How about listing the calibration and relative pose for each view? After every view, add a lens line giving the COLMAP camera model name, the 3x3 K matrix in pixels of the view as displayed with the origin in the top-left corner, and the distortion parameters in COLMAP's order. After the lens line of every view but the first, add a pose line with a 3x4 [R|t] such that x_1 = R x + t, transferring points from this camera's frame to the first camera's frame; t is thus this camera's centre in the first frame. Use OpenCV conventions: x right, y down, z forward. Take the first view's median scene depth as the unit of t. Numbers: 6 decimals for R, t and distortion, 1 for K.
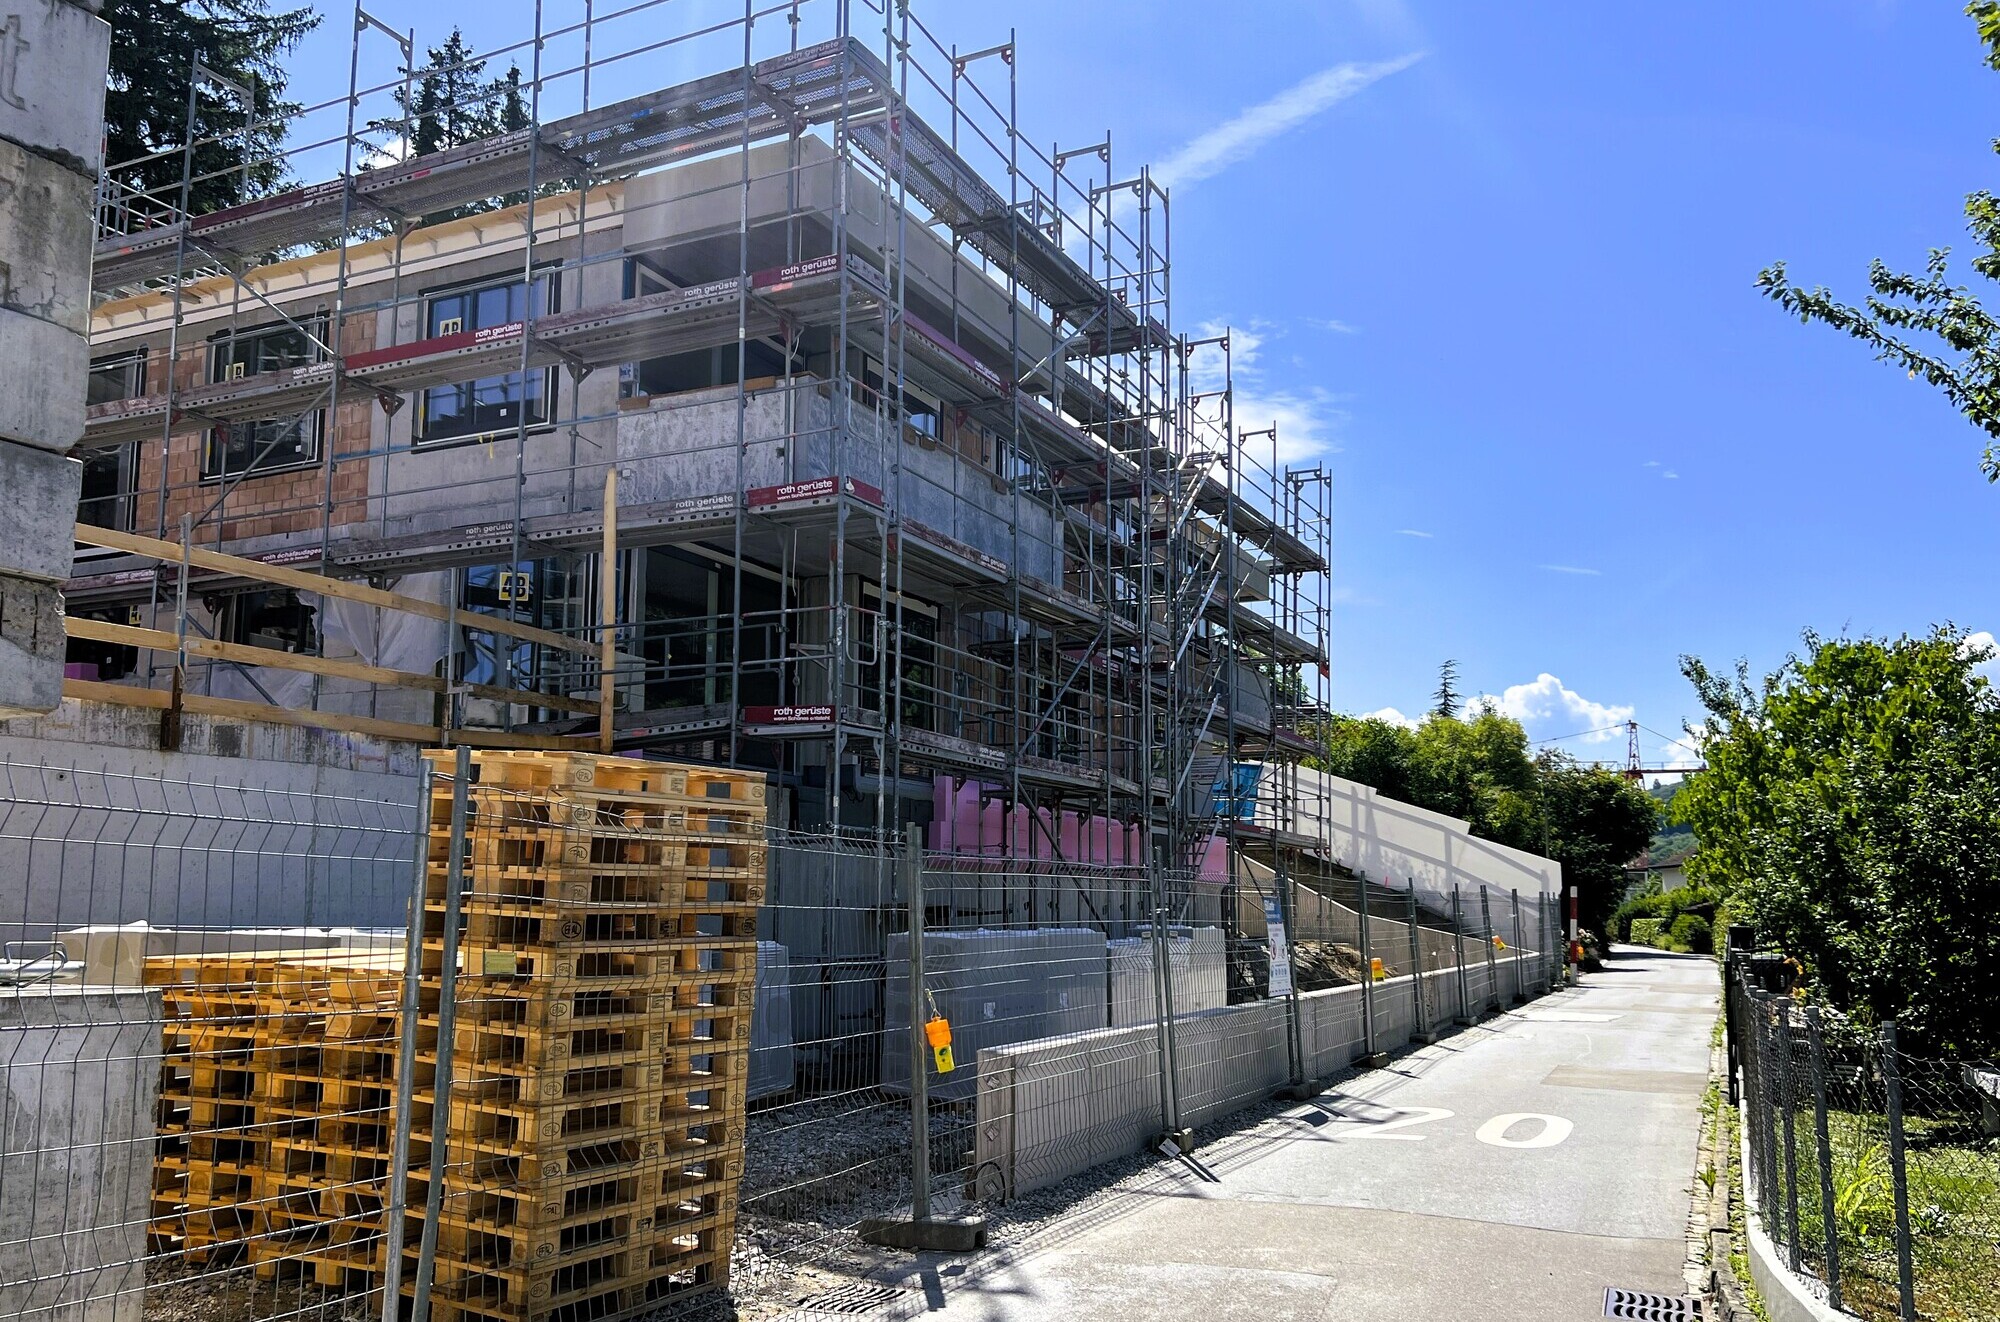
lens RADIAL K [[1637.3, 0, 1000.0], [0, 1637.3, 661.0], [0, 0, 1]] dist [-0.001733, -0.000002]
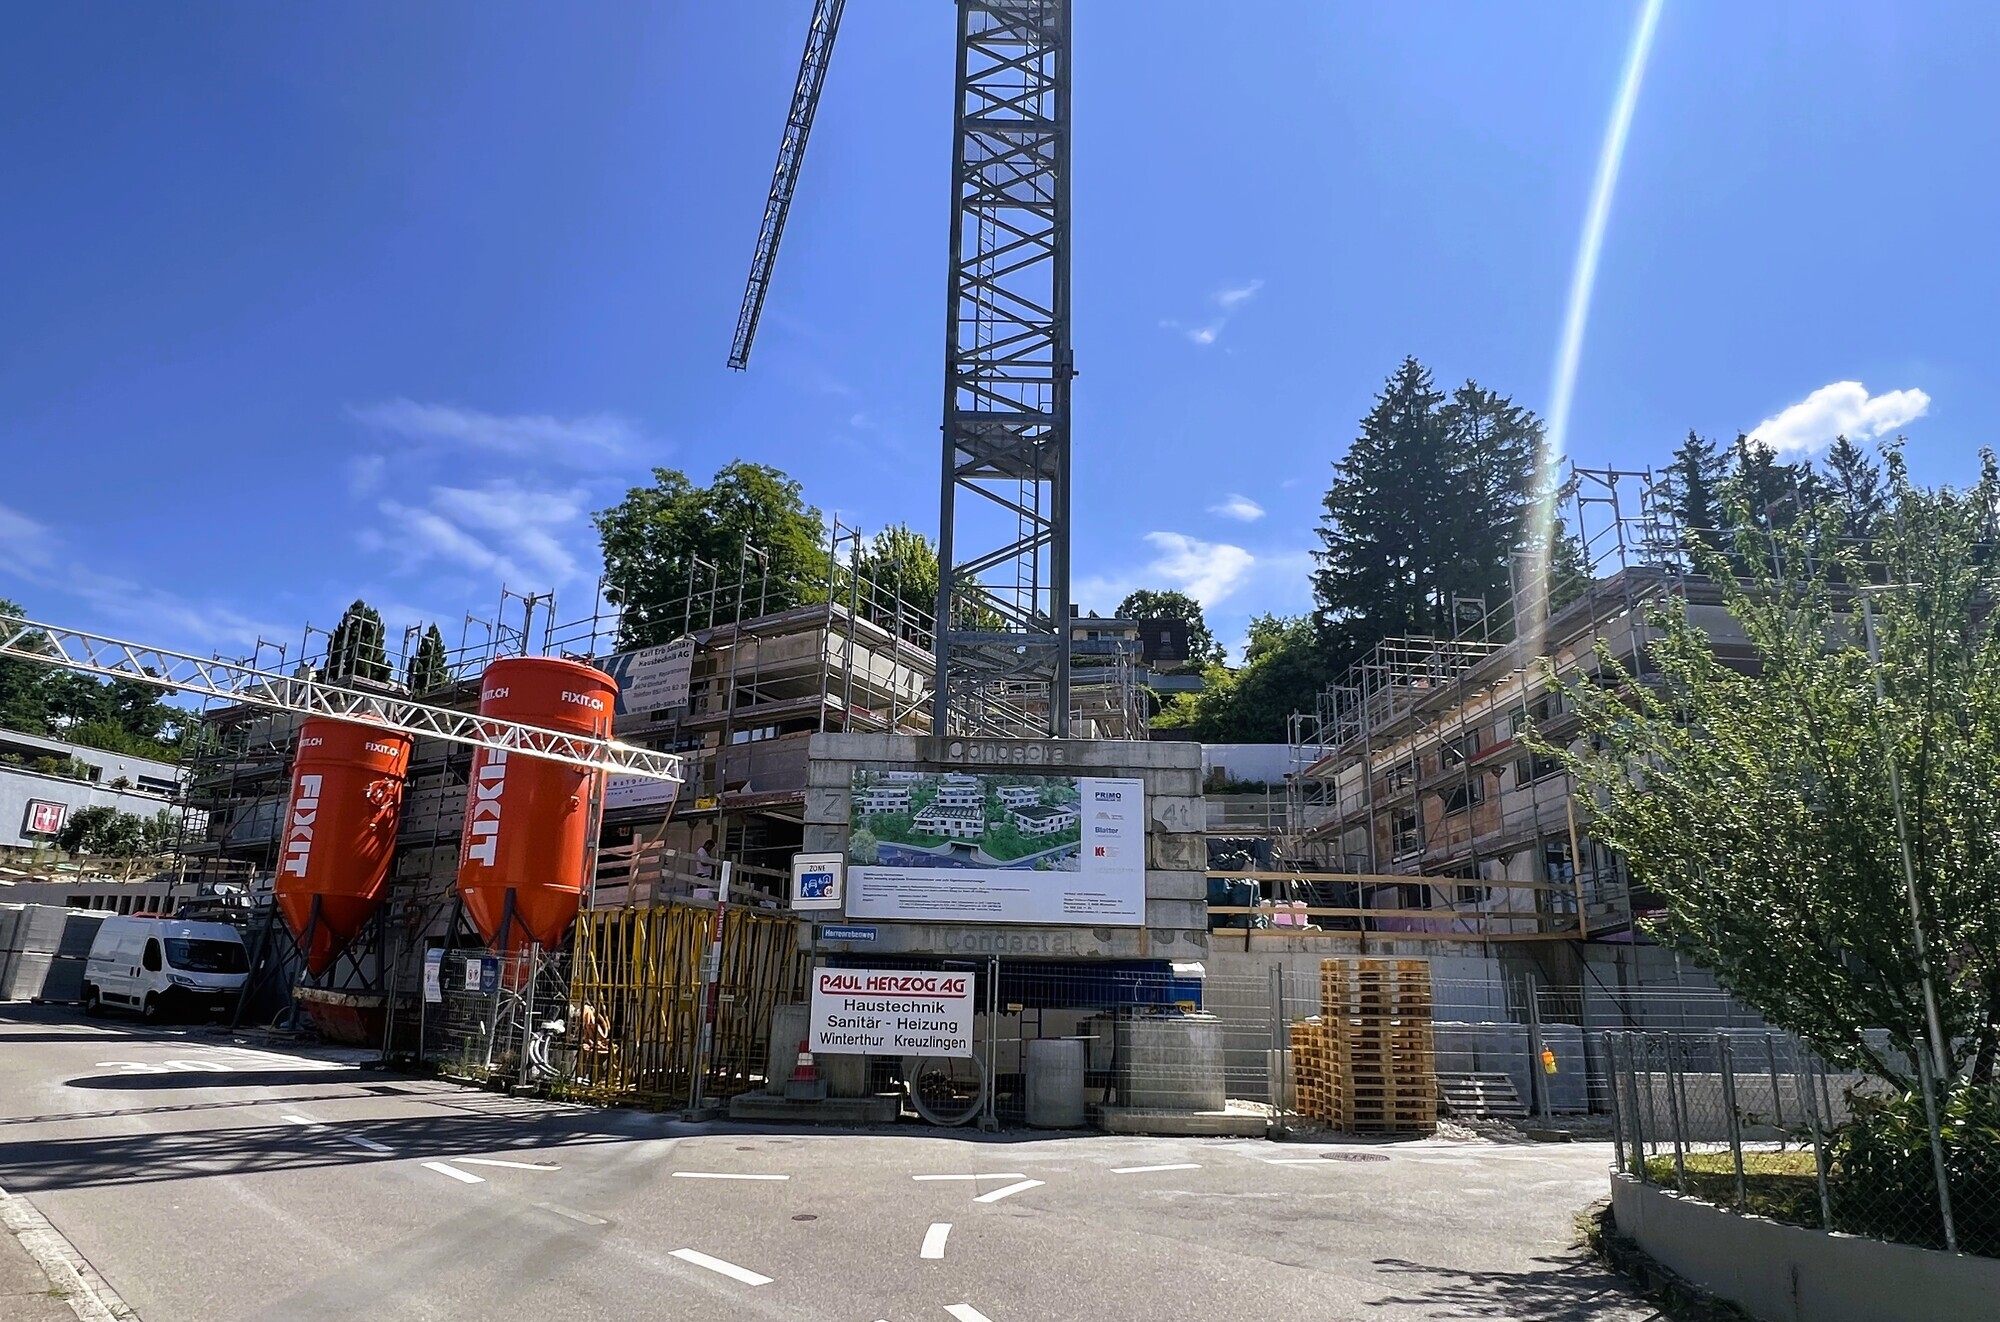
lens RADIAL K [[1331.0, 0, 1000.0], [0, 1331.0, 661.0], [0, 0, 1]] dist [-0.000718, -0.000188]
pose [[0.519853, -0.233860, -0.821622, 0.931903], [0.116278, 0.972218, -0.203153, -0.032172], [0.846305, 0.010073, 0.532603, -0.560774]]
